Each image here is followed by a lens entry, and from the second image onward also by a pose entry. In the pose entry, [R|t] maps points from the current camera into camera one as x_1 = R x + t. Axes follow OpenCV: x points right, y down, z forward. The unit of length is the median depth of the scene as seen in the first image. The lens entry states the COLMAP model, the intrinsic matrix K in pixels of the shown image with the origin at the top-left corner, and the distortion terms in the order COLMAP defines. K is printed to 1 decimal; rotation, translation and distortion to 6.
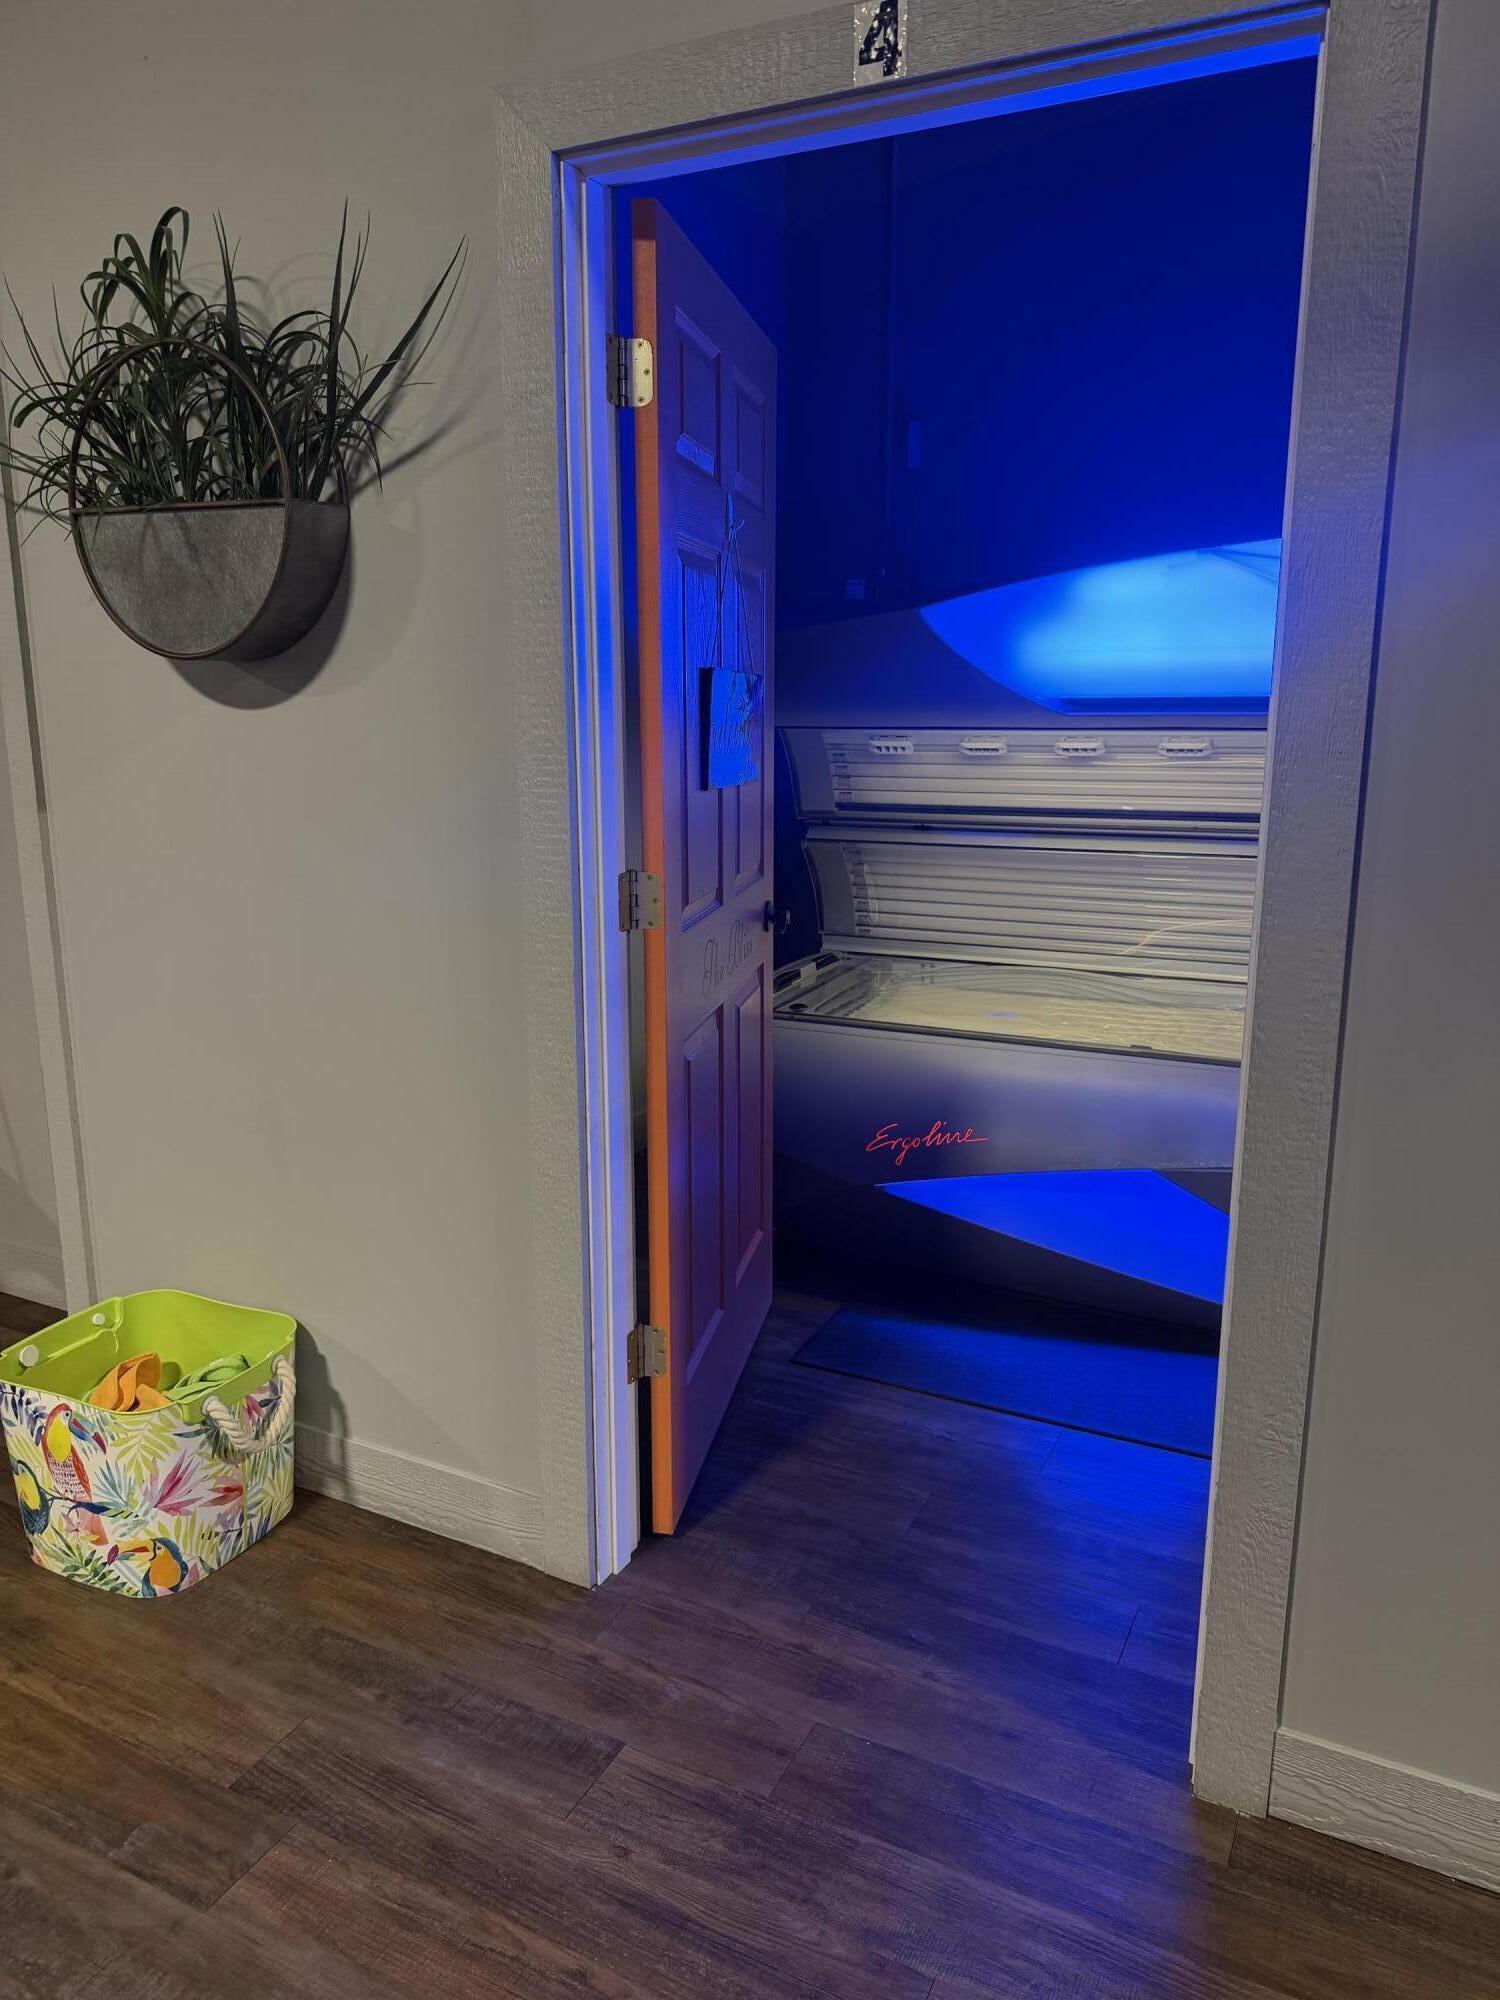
lens RADIAL K [[1370.7, 0, 750.0], [0, 1370.7, 1000.0], [0, 0, 1]] dist [0.010153, -0.001427]
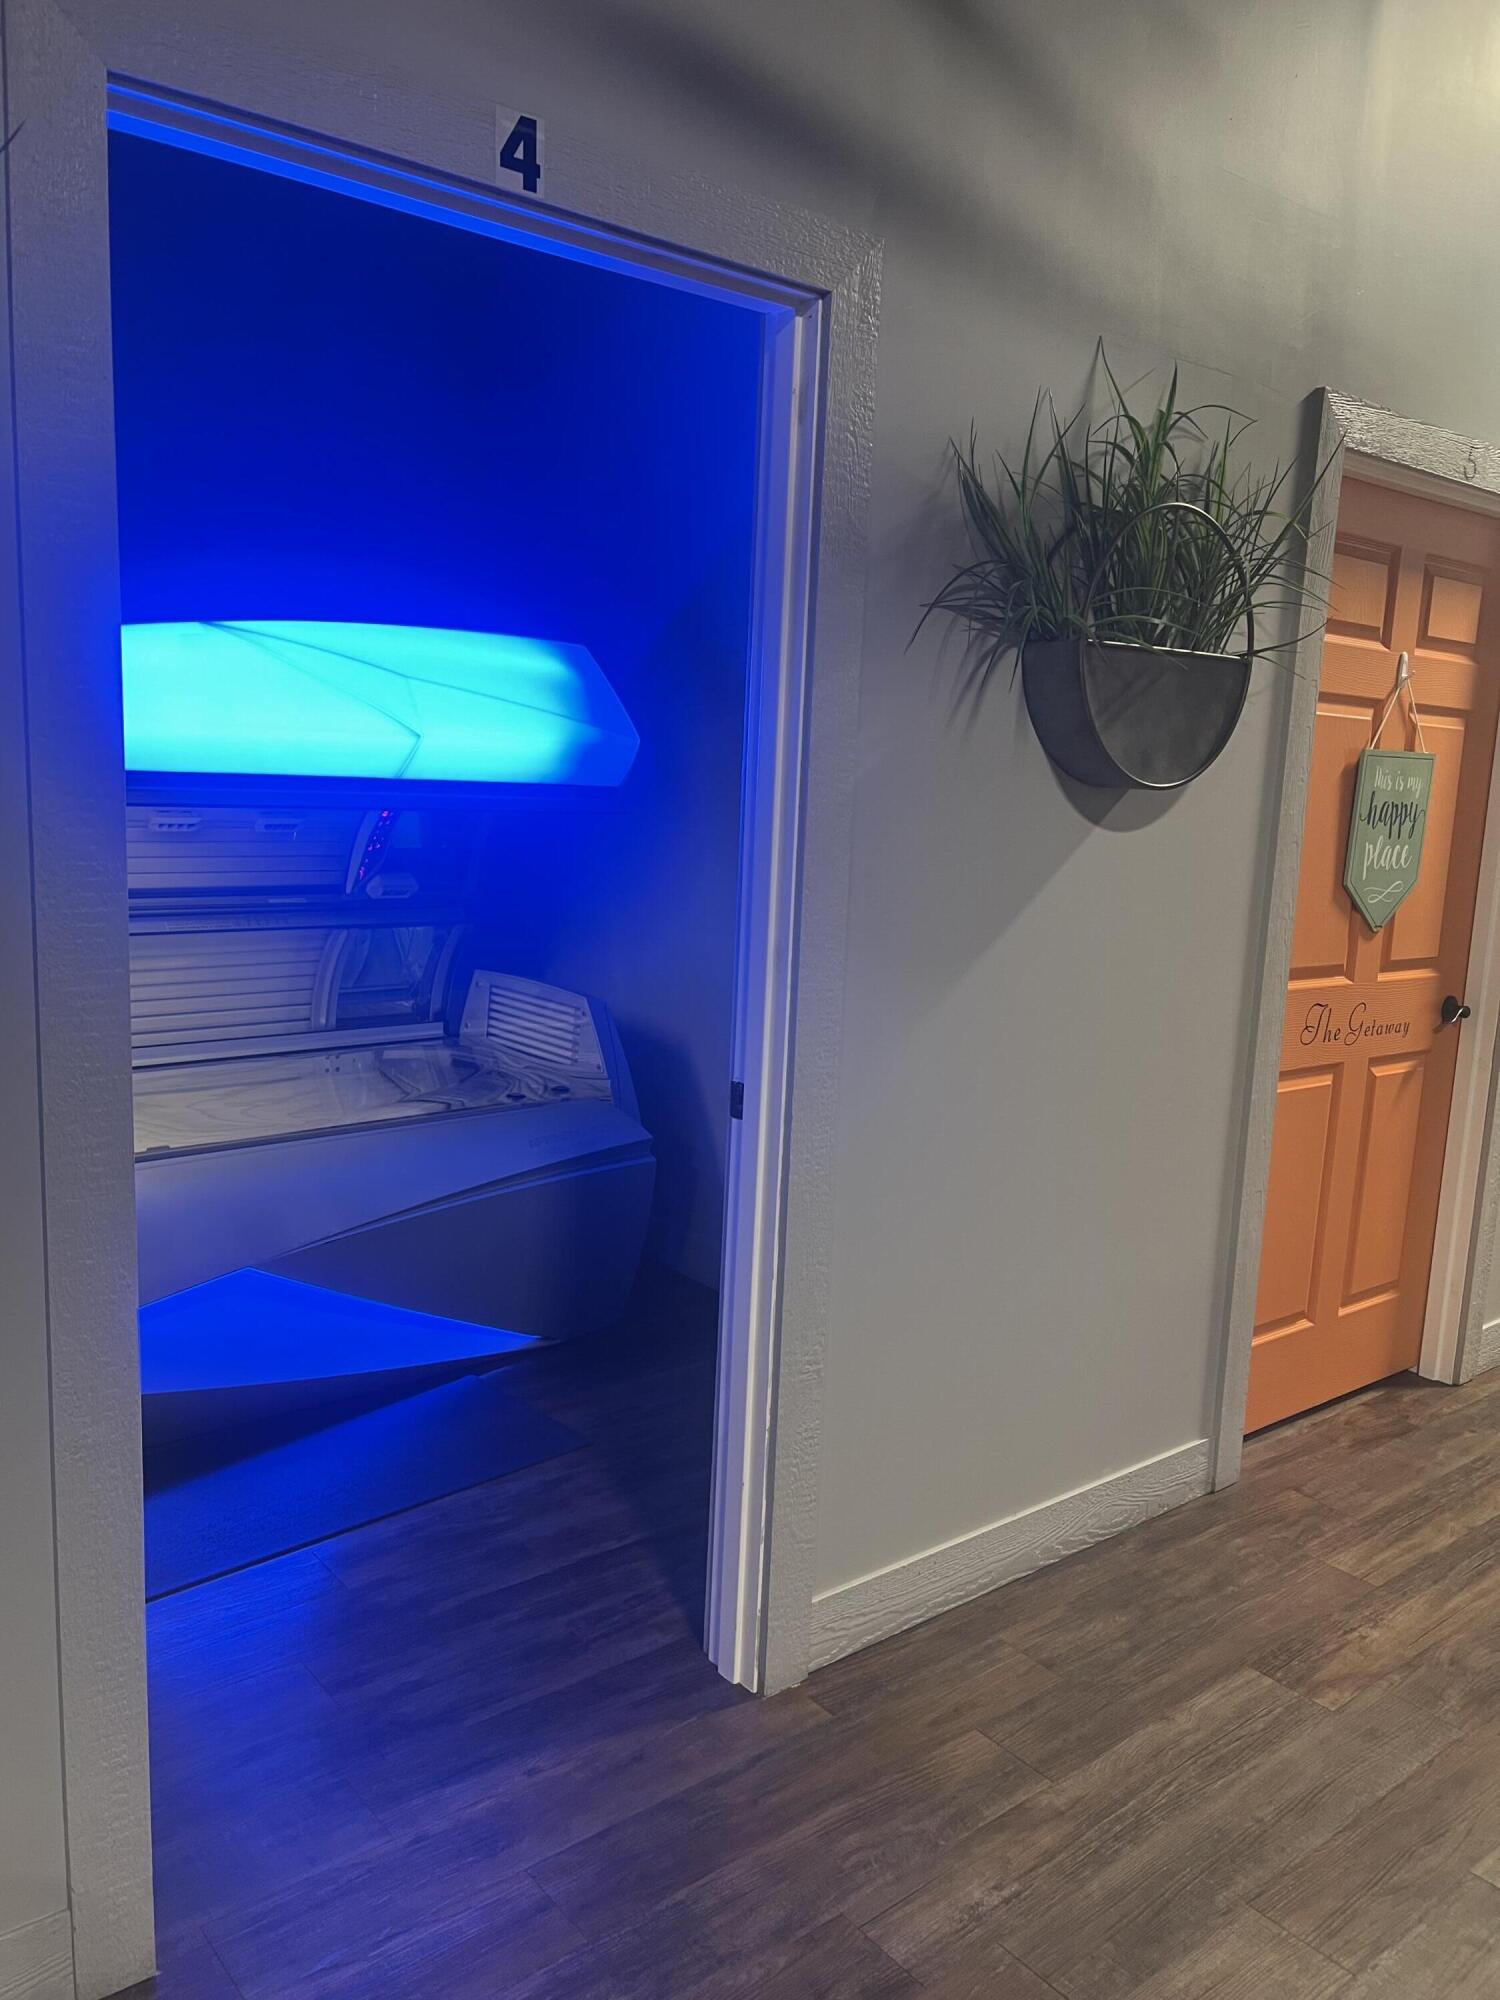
lens RADIAL K [[1480.8, 0, 750.0], [0, 1480.8, 1000.0], [0, 0, 1]] dist [0.038916, -0.002007]
pose [[0.428455, -0.113009, 0.896468, -0.815606], [0.164405, 0.985337, 0.045636, -0.082763], [-0.888480, 0.127831, 0.440751, 0.384082]]
